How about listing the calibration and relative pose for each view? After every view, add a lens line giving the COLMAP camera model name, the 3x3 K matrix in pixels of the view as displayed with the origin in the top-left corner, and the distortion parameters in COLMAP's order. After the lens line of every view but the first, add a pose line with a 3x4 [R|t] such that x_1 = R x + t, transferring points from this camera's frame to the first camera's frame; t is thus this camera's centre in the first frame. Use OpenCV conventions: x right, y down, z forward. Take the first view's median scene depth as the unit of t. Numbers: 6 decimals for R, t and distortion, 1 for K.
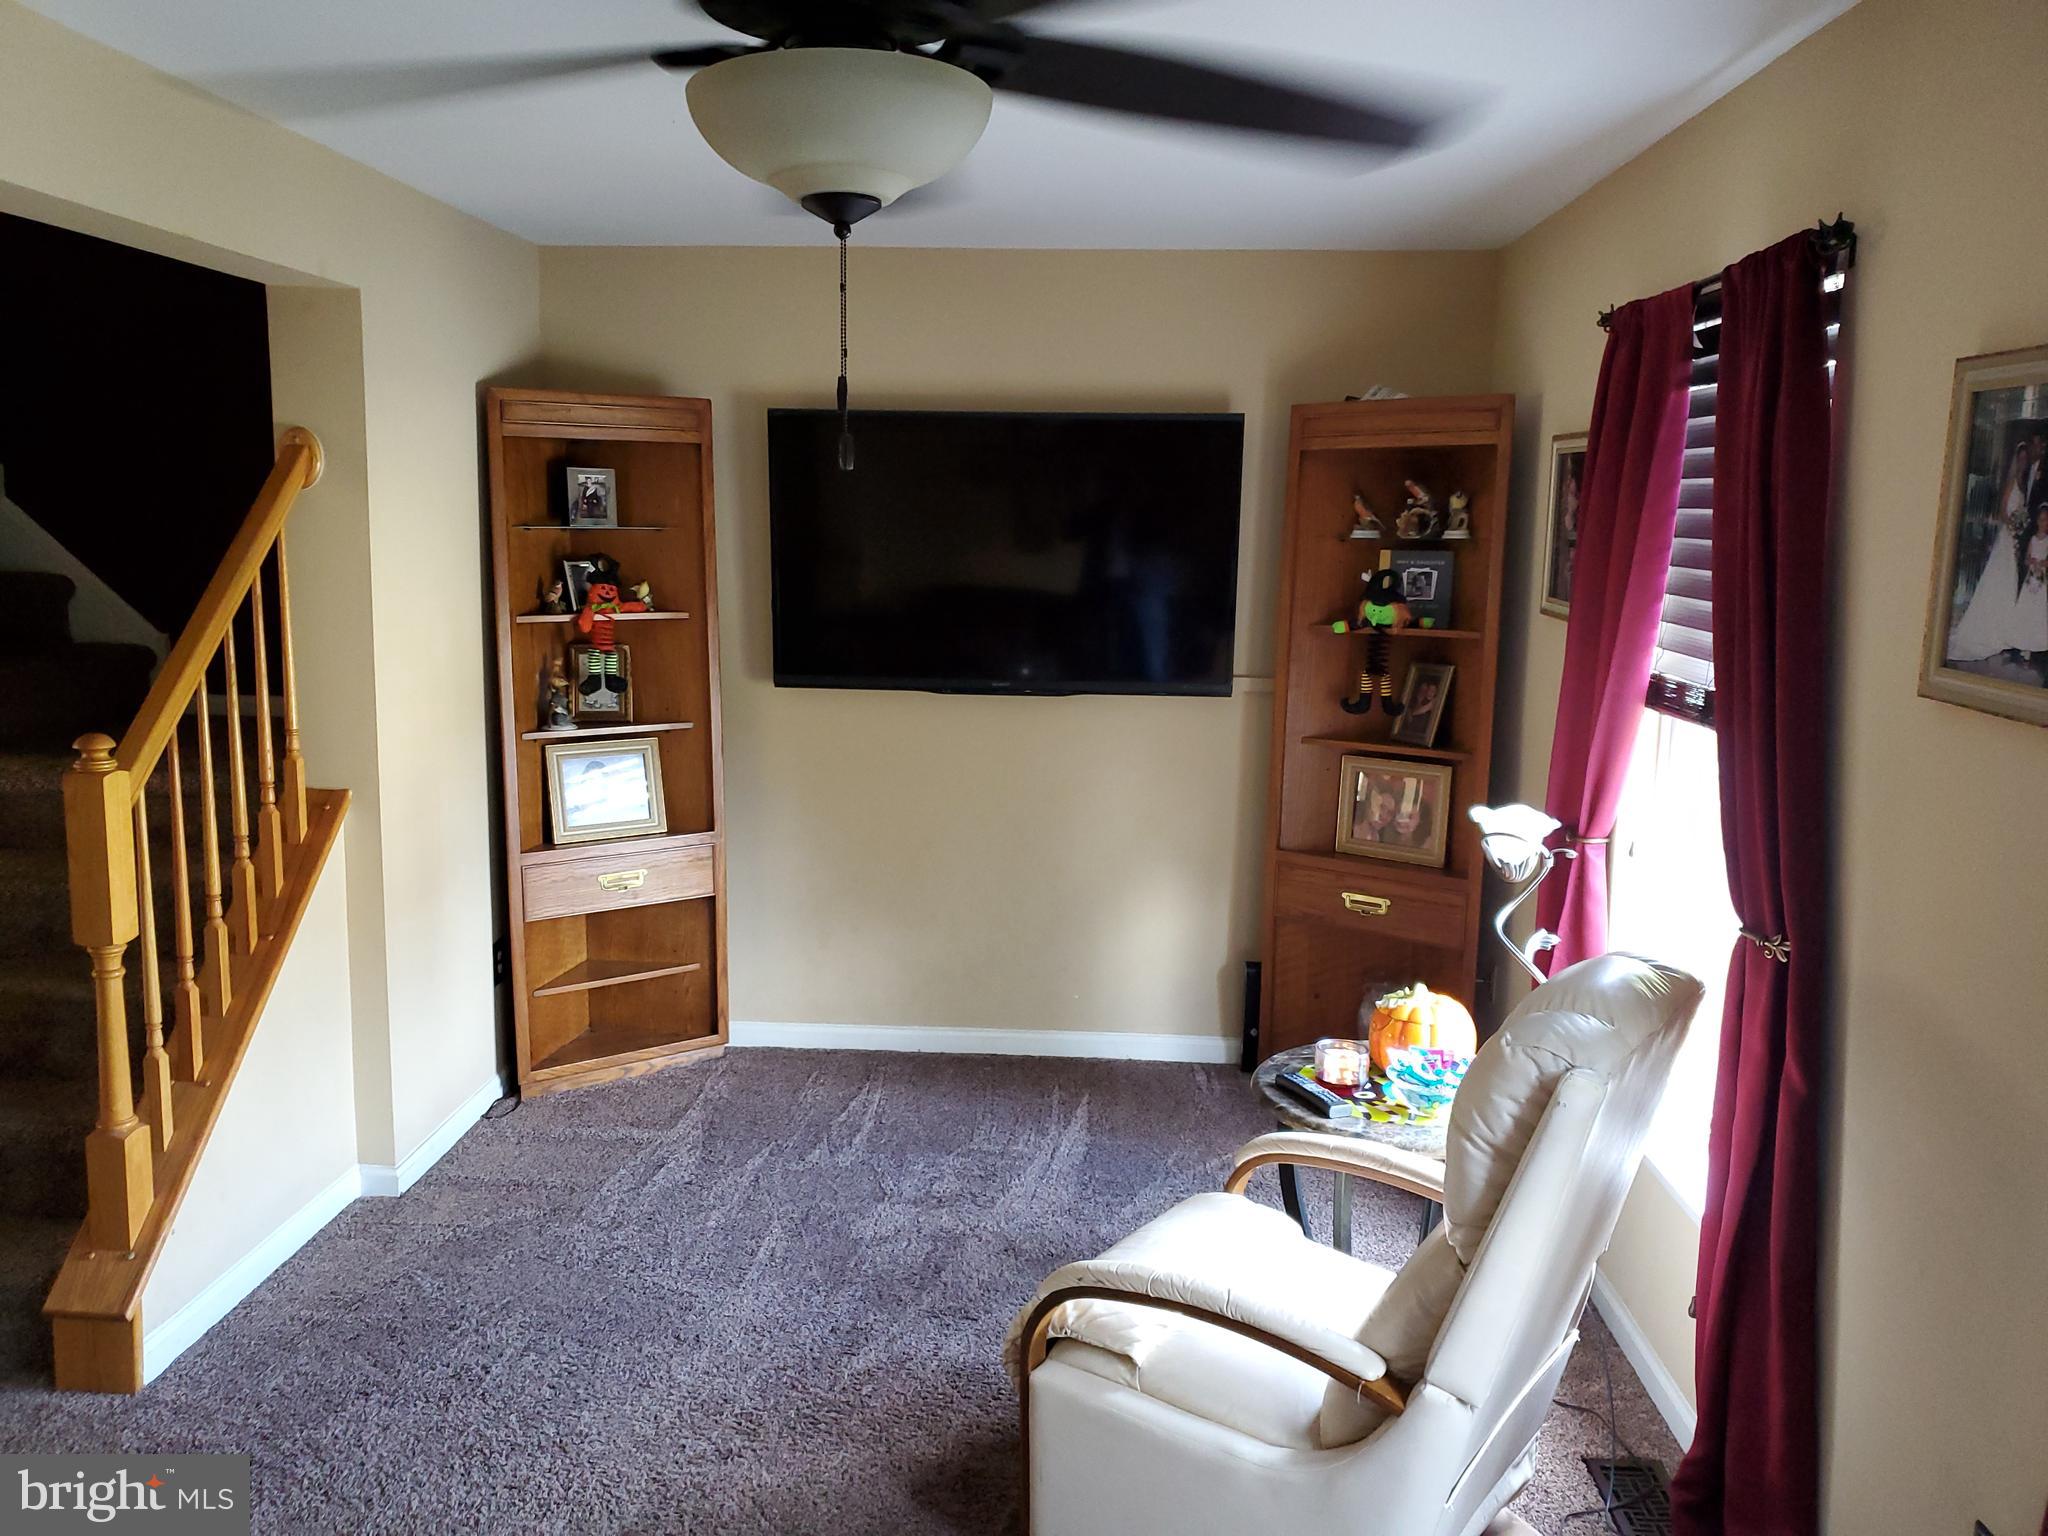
lens RADIAL K [[1631.8, 0, 1024.0], [0, 1631.8, 768.0], [0, 0, 1]] dist [0.069443, -0.115059]
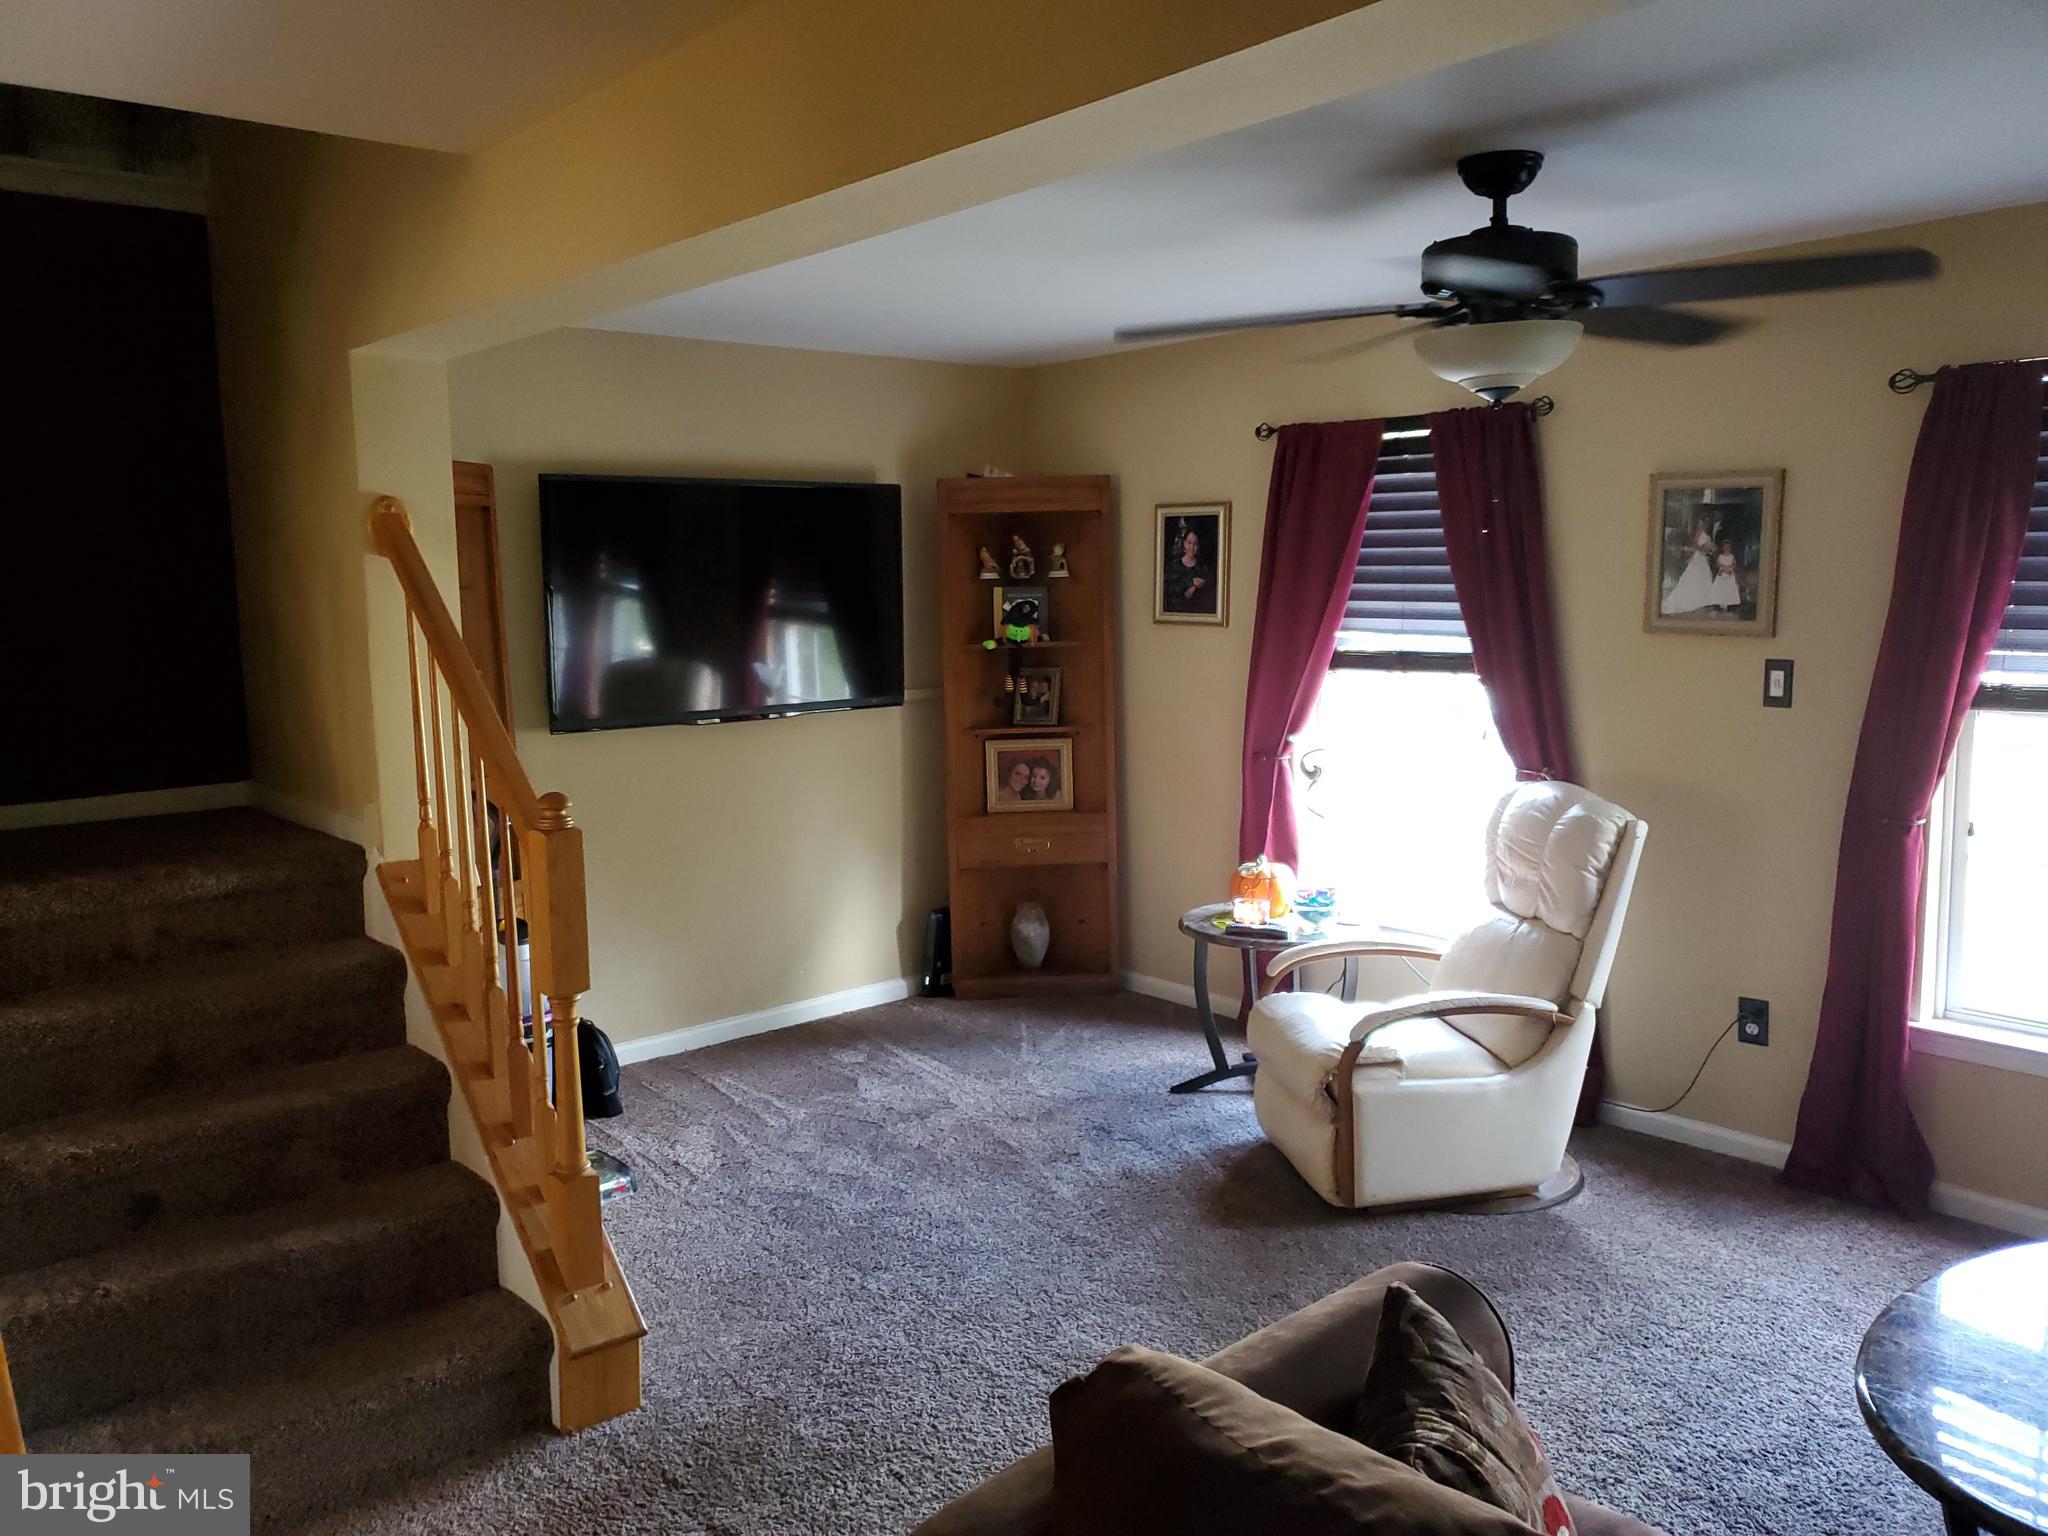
lens RADIAL K [[1631.8, 0, 1024.0], [0, 1631.8, 768.0], [0, 0, 1]] dist [0.069443, -0.115059]
pose [[0.710714, -0.110276, 0.694784, -0.731719], [0.131969, 0.991003, 0.022298, -0.011972], [-0.690992, 0.075842, 0.718872, 0.026106]]
